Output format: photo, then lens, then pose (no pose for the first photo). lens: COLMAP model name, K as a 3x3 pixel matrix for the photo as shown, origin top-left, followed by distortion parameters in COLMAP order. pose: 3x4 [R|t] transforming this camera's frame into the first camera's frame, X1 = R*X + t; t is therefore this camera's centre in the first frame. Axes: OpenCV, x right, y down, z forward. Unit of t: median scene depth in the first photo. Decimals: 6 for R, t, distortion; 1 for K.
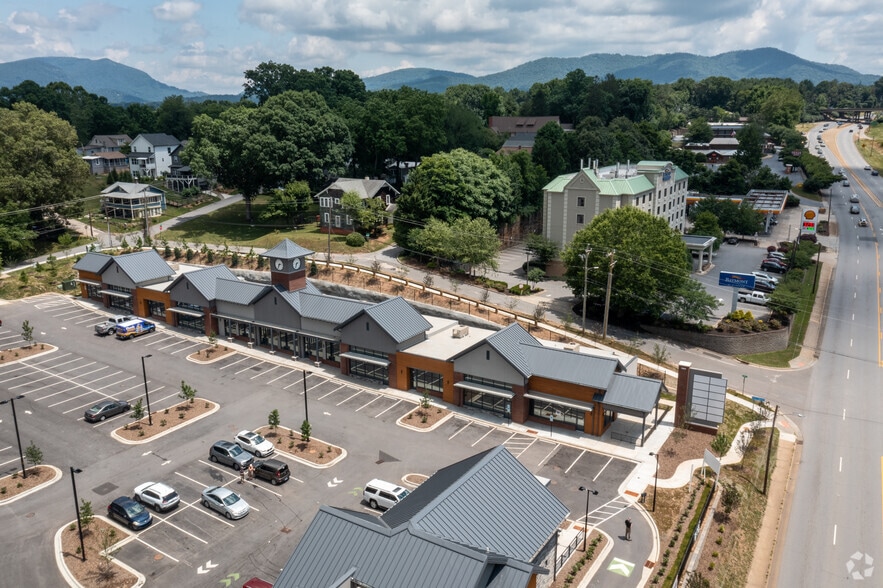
lens RADIAL K [[706.0, 0, 441.5], [0, 706.0, 294.0], [0, 0, 1]] dist [-0.002399, 0.014428]
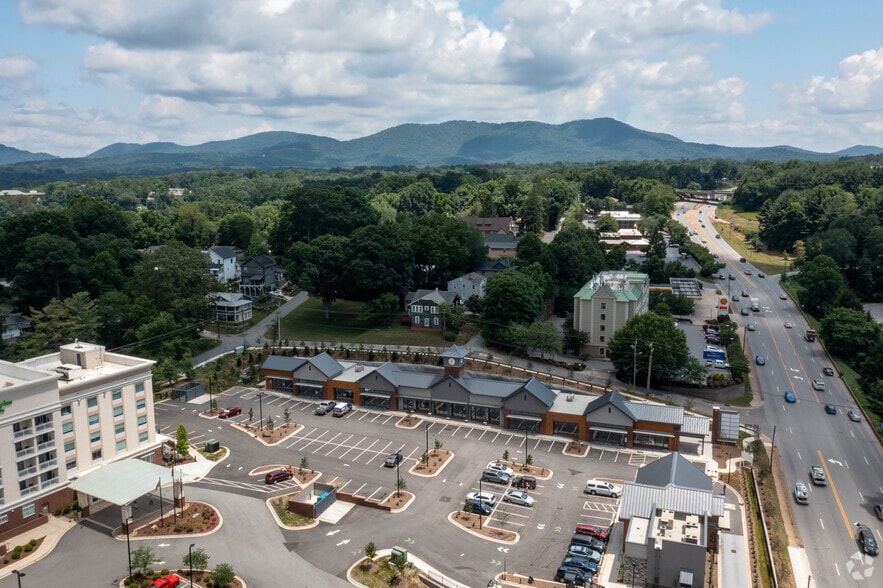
lens RADIAL K [[706.0, 0, 441.5], [0, 706.0, 294.0], [0, 0, 1]] dist [-0.002399, 0.014428]
pose [[0.980815, -0.035002, 0.191772, -0.520613], [0.050311, 0.995872, -0.075549, -0.069621], [-0.188336, 0.083748, 0.978527, -0.511914]]
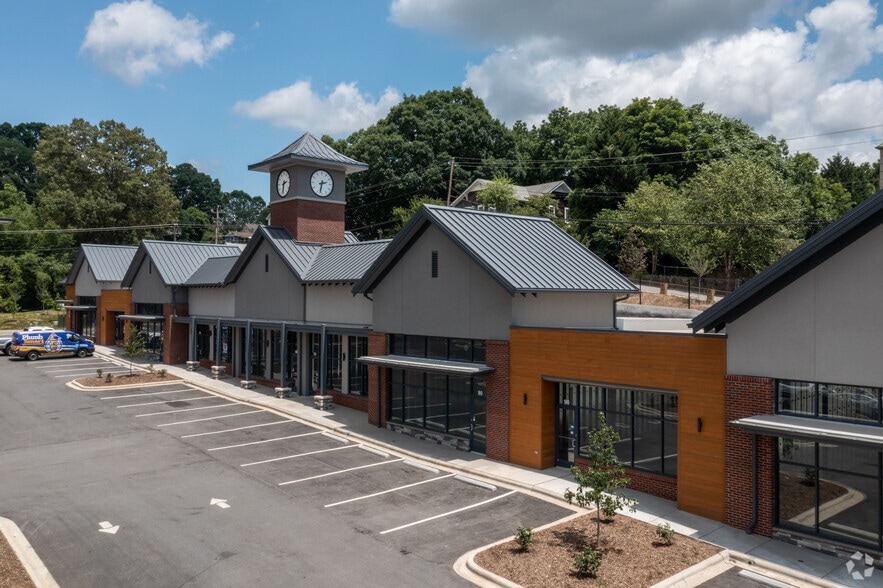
lens RADIAL K [[704.9, 0, 441.5], [0, 704.9, 294.0], [0, 0, 1]] dist [0.008043, 0.001647]
pose [[0.956839, 0.005587, -0.290565, -0.004606], [-0.079909, 0.966335, -0.244561, 0.120629], [0.279417, 0.257225, 0.925074, 0.603973]]
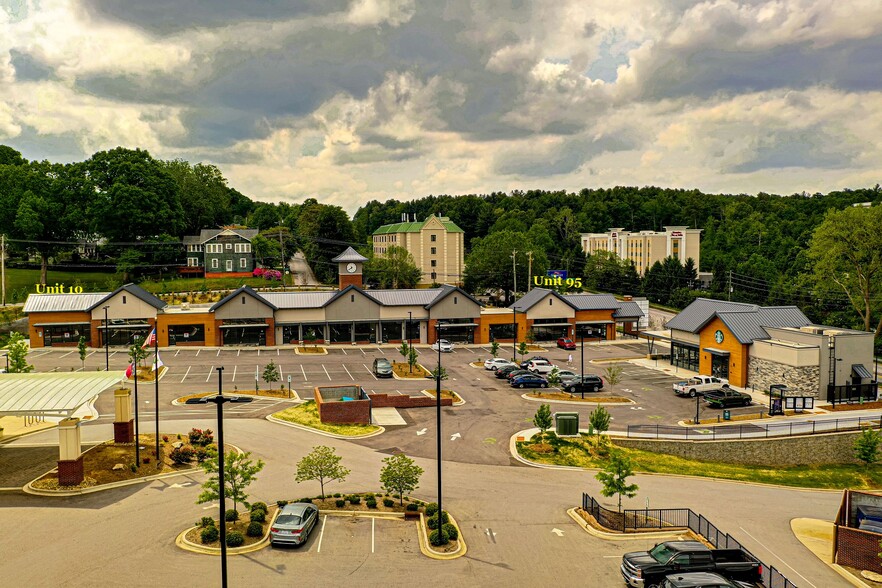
lens RADIAL K [[691.4, 0, 441.0], [0, 691.4, 294.0], [0, 0, 1]] dist [-0.007536, 0.002856]
pose [[0.688071, -0.051535, 0.723811, -0.917585], [0.183744, 0.977341, -0.105085, 0.142373], [-0.701995, 0.205302, 0.681949, 0.114114]]
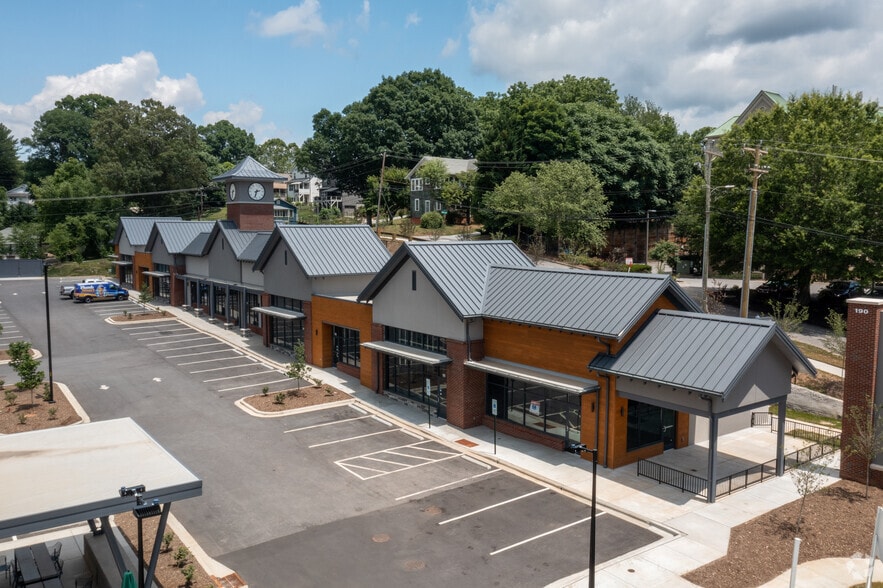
lens RADIAL K [[706.0, 0, 441.5], [0, 706.0, 294.0], [0, 0, 1]] dist [-0.002399, 0.014428]
pose [[0.928341, 0.037693, -0.369813, 0.206367], [-0.095472, 0.985651, -0.139202, 0.126280], [0.359260, 0.164533, 0.918619, 0.436784]]
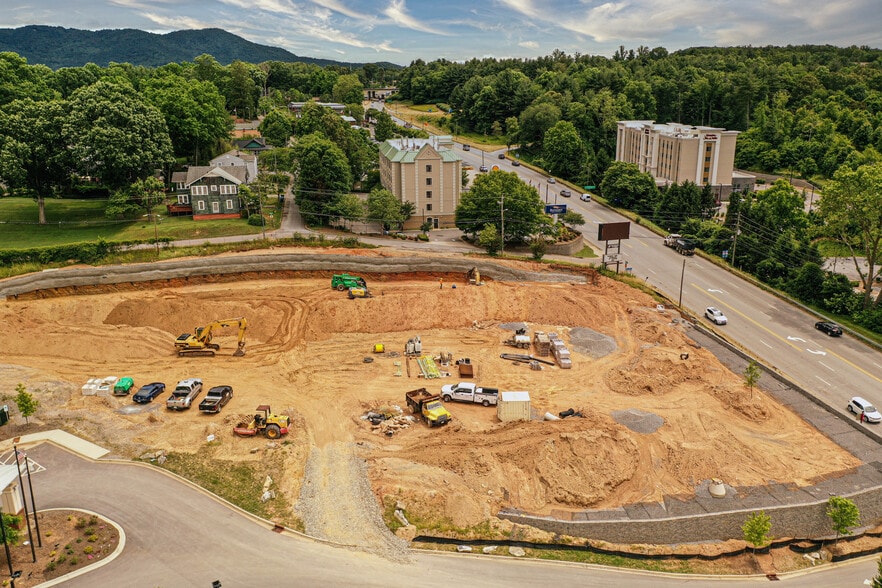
lens RADIAL K [[691.4, 0, 441.0], [0, 691.4, 294.0], [0, 0, 1]] dist [-0.007536, 0.002856]
pose [[0.748408, -0.191961, 0.634851, -0.776581], [0.168463, 0.980826, 0.097978, -0.027476], [-0.641487, 0.033621, 0.766397, 0.001646]]
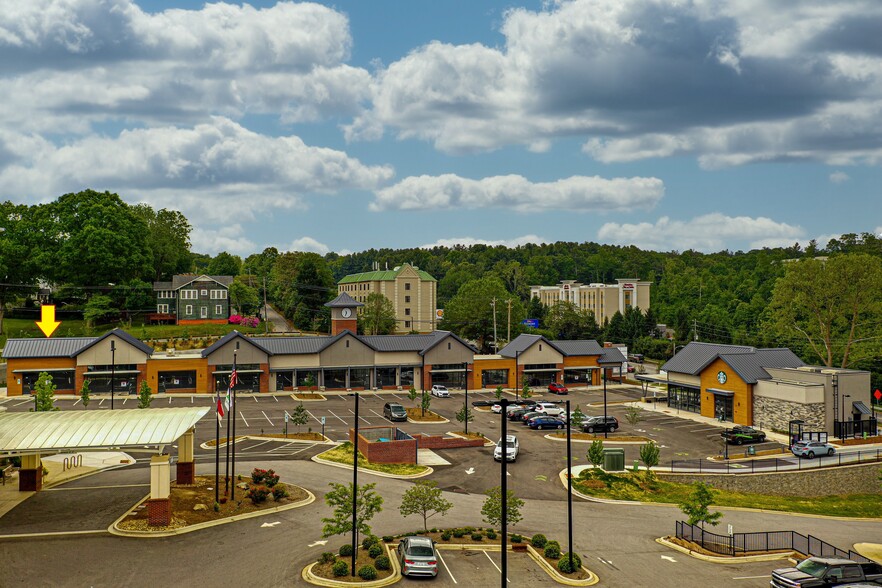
lens RADIAL K [[692.9, 0, 441.0], [0, 692.9, 294.0], [0, 0, 1]] dist [-0.000886, 0.001788]
pose [[0.609688, 0.009985, 0.792578, -0.991680], [0.195616, 0.967097, -0.162661, 0.137912], [-0.768124, 0.254213, 0.587674, 0.191341]]
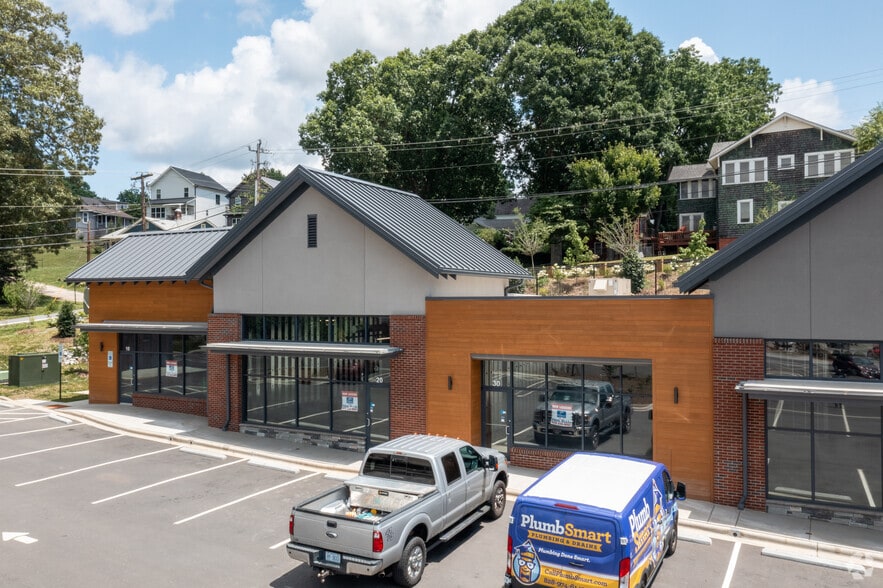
lens RADIAL K [[704.9, 0, 441.5], [0, 704.9, 294.0], [0, 0, 1]] dist [0.008043, 0.001647]
pose [[0.997191, -0.000077, 0.074898, -0.486679], [0.019219, 0.966782, -0.254880, 0.041945], [-0.072391, 0.255604, 0.964068, 0.892912]]
